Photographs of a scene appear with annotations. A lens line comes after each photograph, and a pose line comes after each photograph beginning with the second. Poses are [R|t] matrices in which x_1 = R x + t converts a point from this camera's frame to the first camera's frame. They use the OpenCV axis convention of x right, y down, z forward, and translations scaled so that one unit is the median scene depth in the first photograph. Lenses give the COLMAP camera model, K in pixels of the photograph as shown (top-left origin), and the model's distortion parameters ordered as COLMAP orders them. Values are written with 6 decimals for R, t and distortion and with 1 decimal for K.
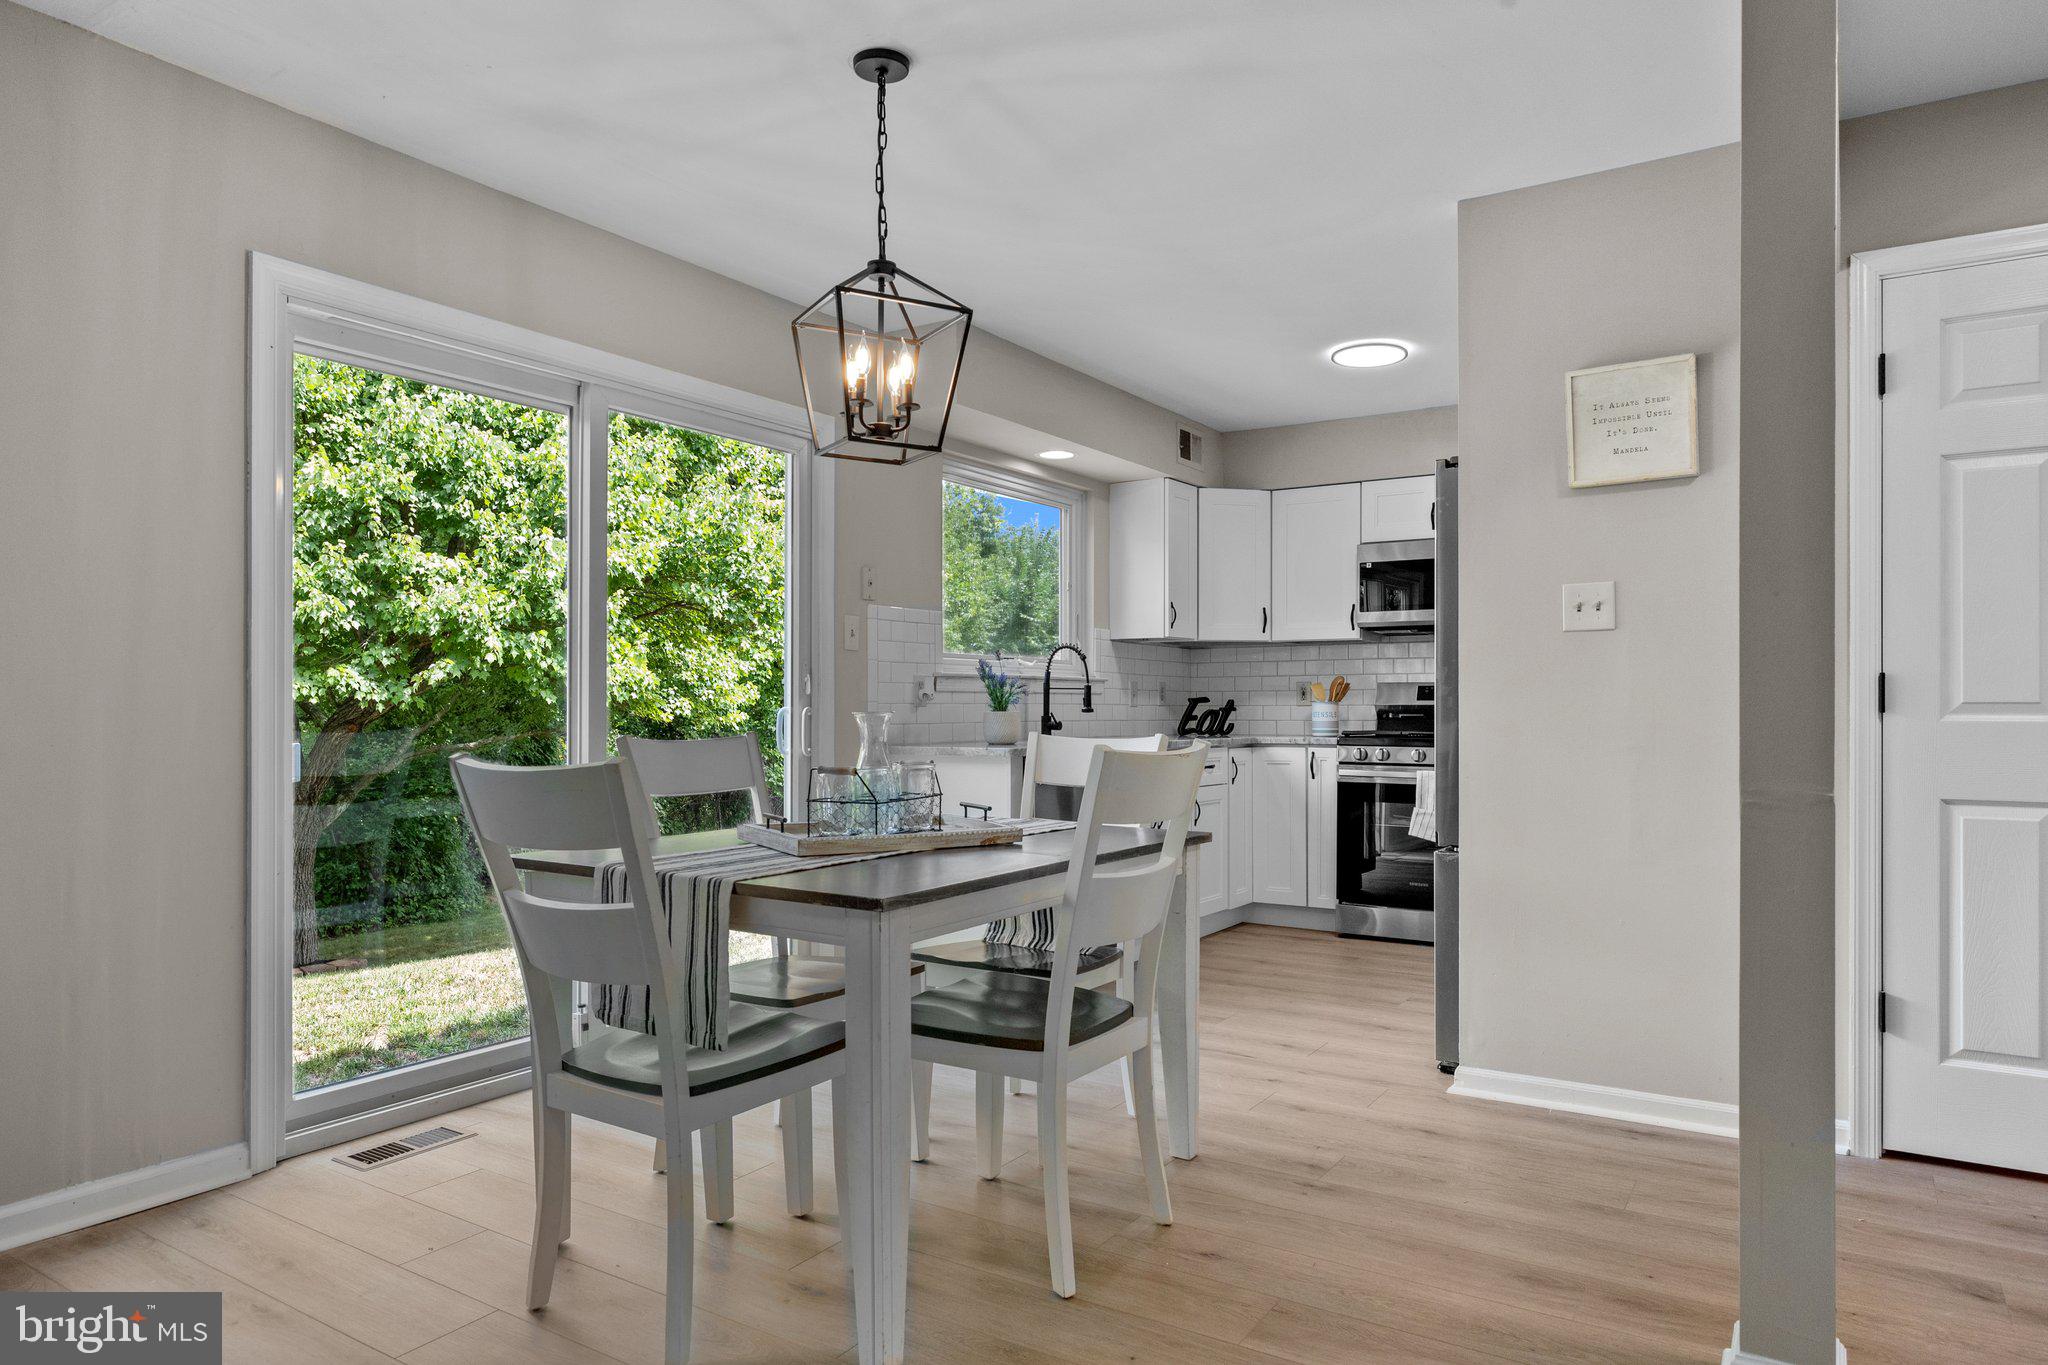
lens RADIAL K [[1270.1, 0, 1022.4], [0, 1270.1, 705.2], [0, 0, 1]] dist [0.002070, 0.000341]
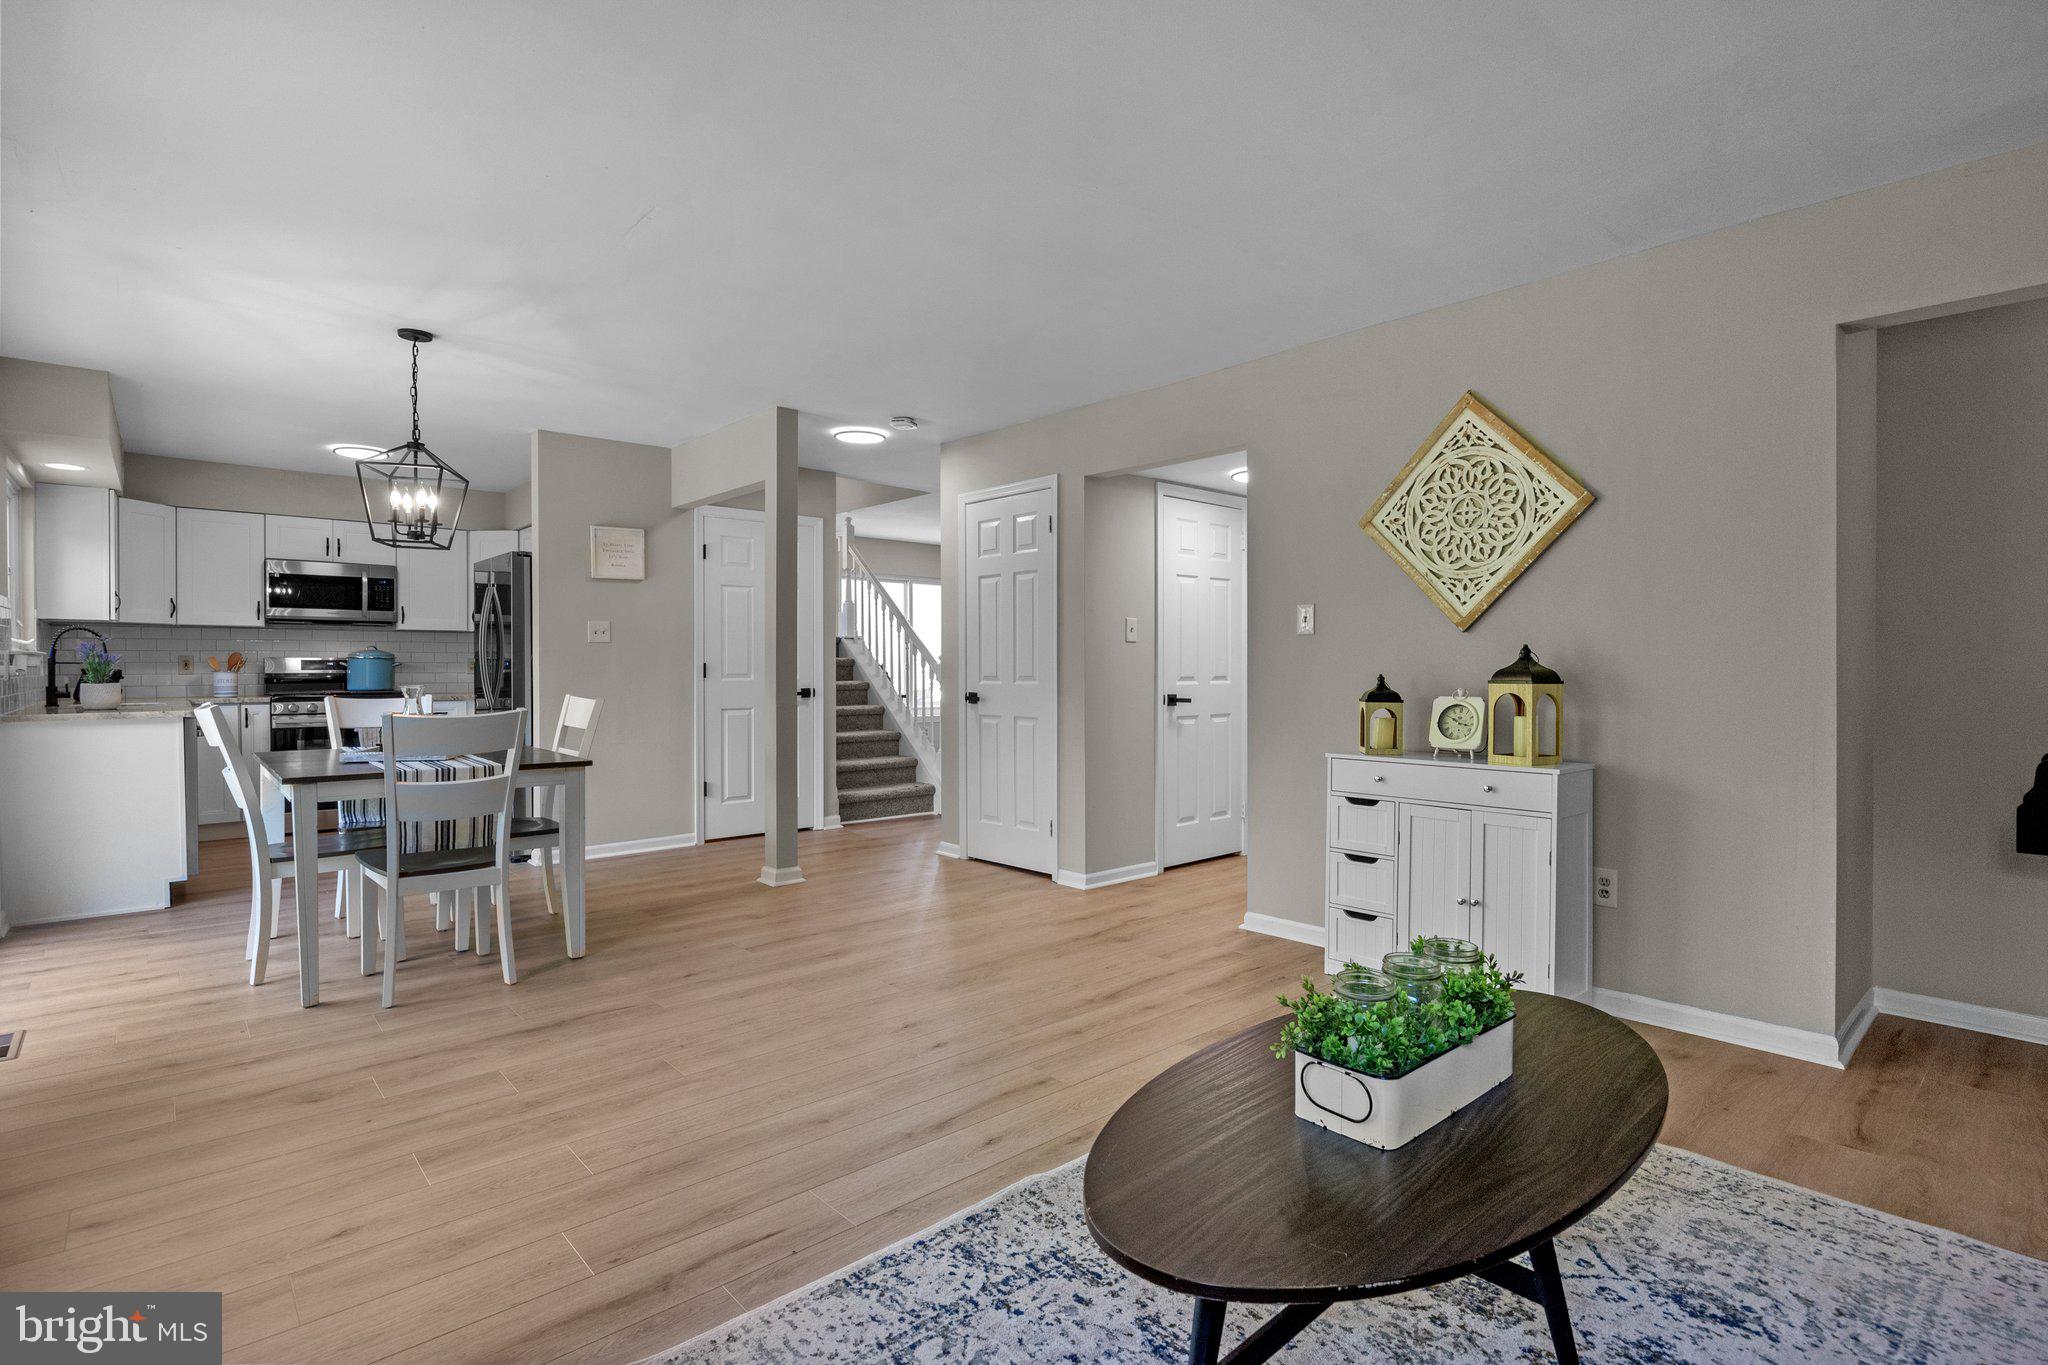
lens RADIAL K [[986.6, 0, 1024.0], [0, 986.6, 682.5], [0, 0, 1]] dist [-0.001104, 0.000050]
pose [[0.278930, -0.019841, 0.960107, -0.582785], [-0.000454, 0.999784, 0.020793, -0.014203], [-0.960311, -0.006236, 0.278860, -0.116953]]
